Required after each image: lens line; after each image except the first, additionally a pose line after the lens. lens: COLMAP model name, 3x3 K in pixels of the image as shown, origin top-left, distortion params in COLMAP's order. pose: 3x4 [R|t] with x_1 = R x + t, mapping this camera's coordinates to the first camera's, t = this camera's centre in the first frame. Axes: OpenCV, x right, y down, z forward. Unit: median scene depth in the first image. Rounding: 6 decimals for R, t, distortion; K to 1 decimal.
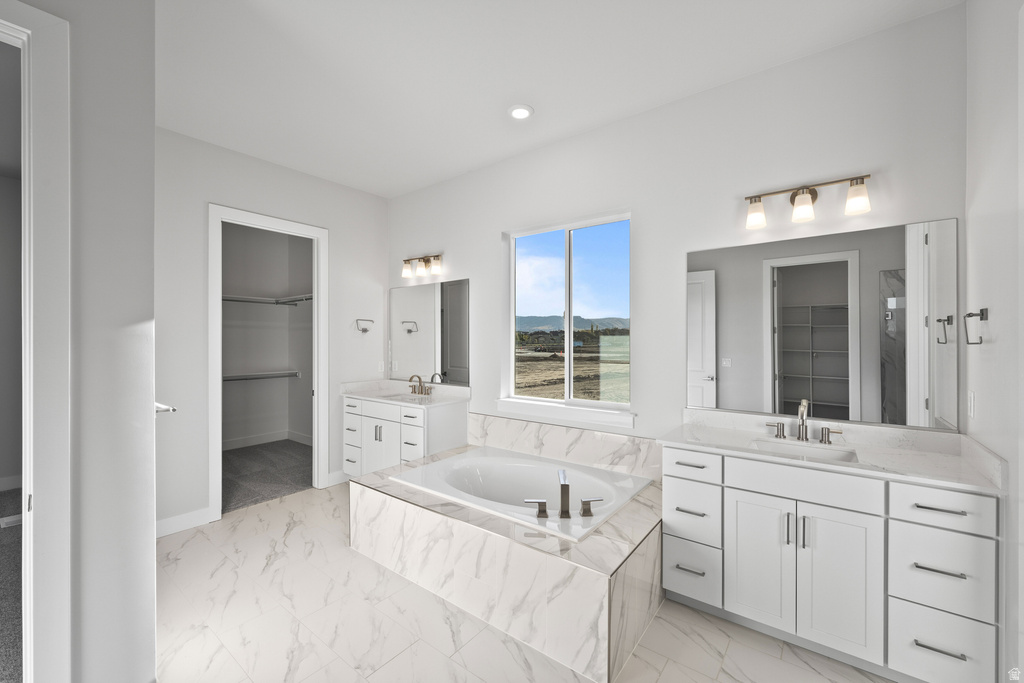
lens RADIAL K [[413.0, 0, 513.7], [0, 413.0, 339.4], [0, 0, 1]] dist [-0.000105, -0.000629]
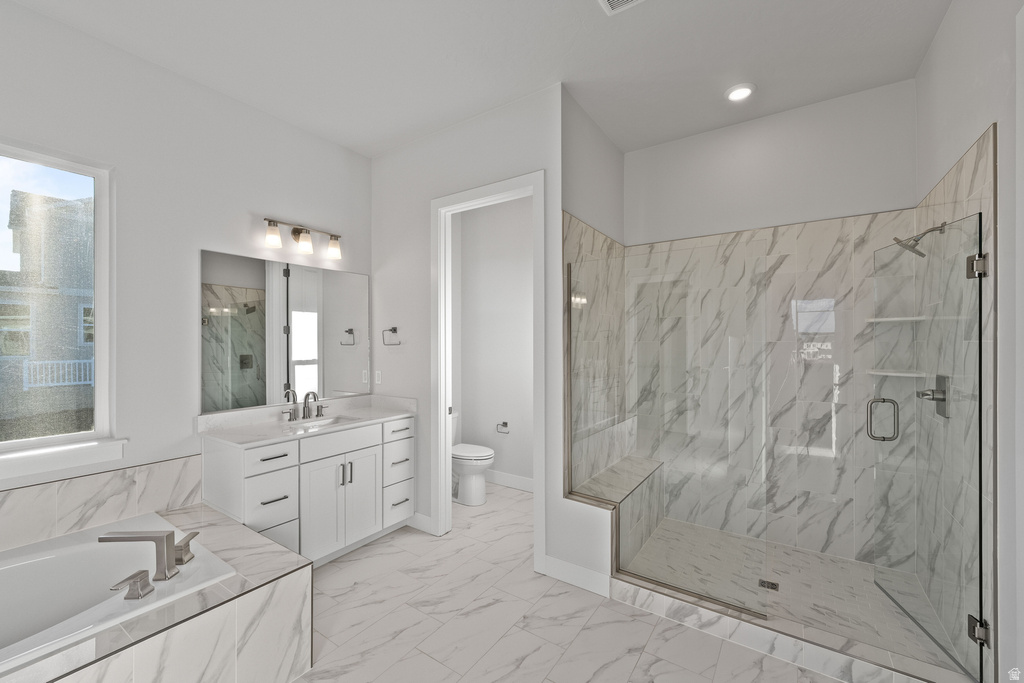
lens RADIAL K [[413.0, 0, 511.6], [0, 413.0, 343.6], [0, 0, 1]] dist [-0.000105, -0.000629]
pose [[-0.058765, 0.001828, 0.998270, -0.444122], [0.000702, 0.999998, -0.001790, 0.003943], [-0.998272, 0.000596, -0.058766, 0.278414]]
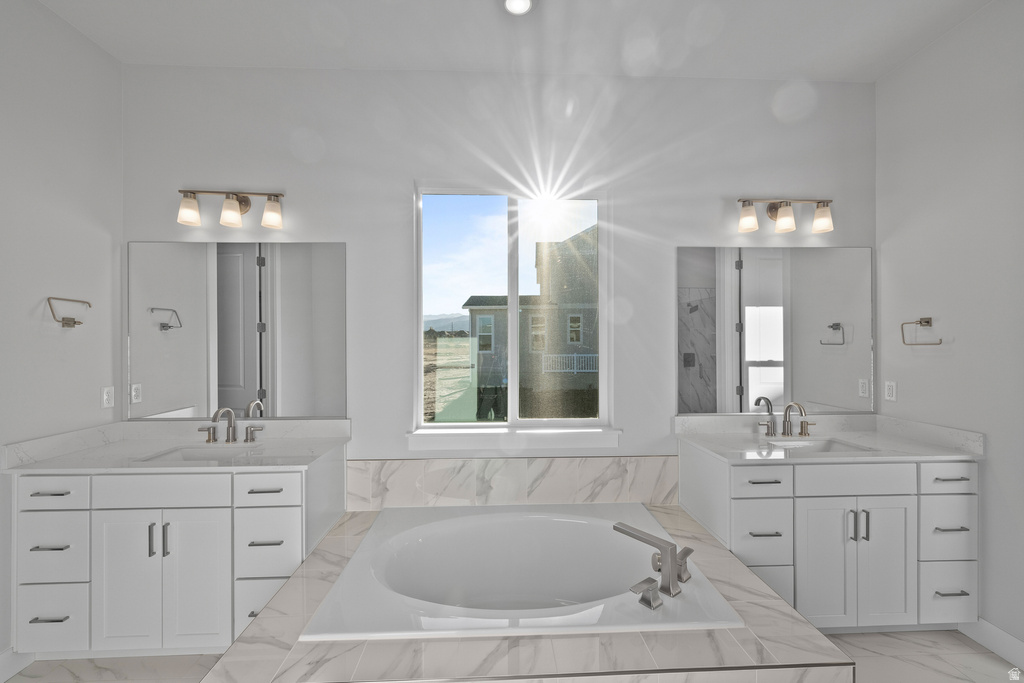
lens RADIAL K [[413.0, 0, 513.0], [0, 413.0, 342.8], [0, 0, 1]] dist [-0.000105, -0.000629]
pose [[0.766657, 0.000155, 0.642057, -0.357833], [0.000543, 0.999999, -0.000891, 0.002745], [-0.642057, 0.001032, 0.766656, 0.422096]]
